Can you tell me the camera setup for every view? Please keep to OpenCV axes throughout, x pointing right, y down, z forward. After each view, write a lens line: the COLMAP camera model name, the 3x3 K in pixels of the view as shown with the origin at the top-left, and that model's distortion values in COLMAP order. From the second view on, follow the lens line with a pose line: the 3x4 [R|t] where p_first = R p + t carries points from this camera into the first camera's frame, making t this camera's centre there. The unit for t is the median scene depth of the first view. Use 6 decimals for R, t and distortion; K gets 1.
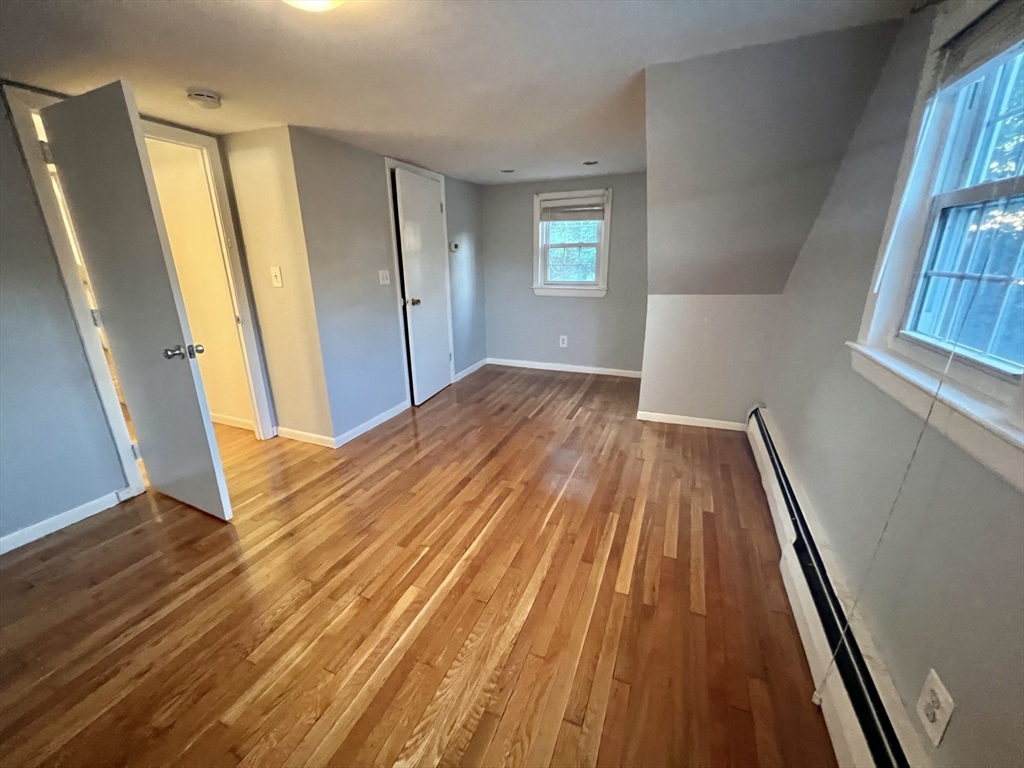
lens RADIAL K [[407.1, 0, 511.0], [0, 407.1, 386.0], [0, 0, 1]] dist [-0.008196, -0.000154]
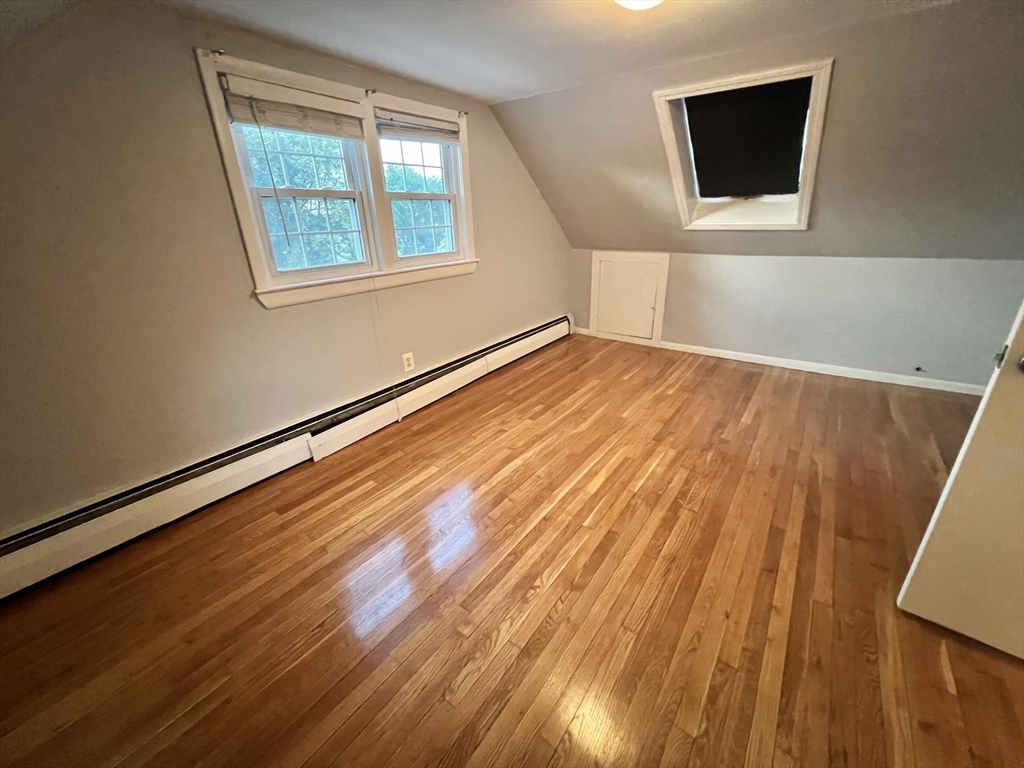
lens RADIAL K [[407.1, 0, 511.0], [0, 407.1, 386.0], [0, 0, 1]] dist [-0.008196, -0.000154]
pose [[-0.968979, -0.059752, 0.239809, -0.256769], [0.103203, 0.783851, 0.612312, -0.476722], [-0.224562, 0.618067, -0.753369, 1.620493]]
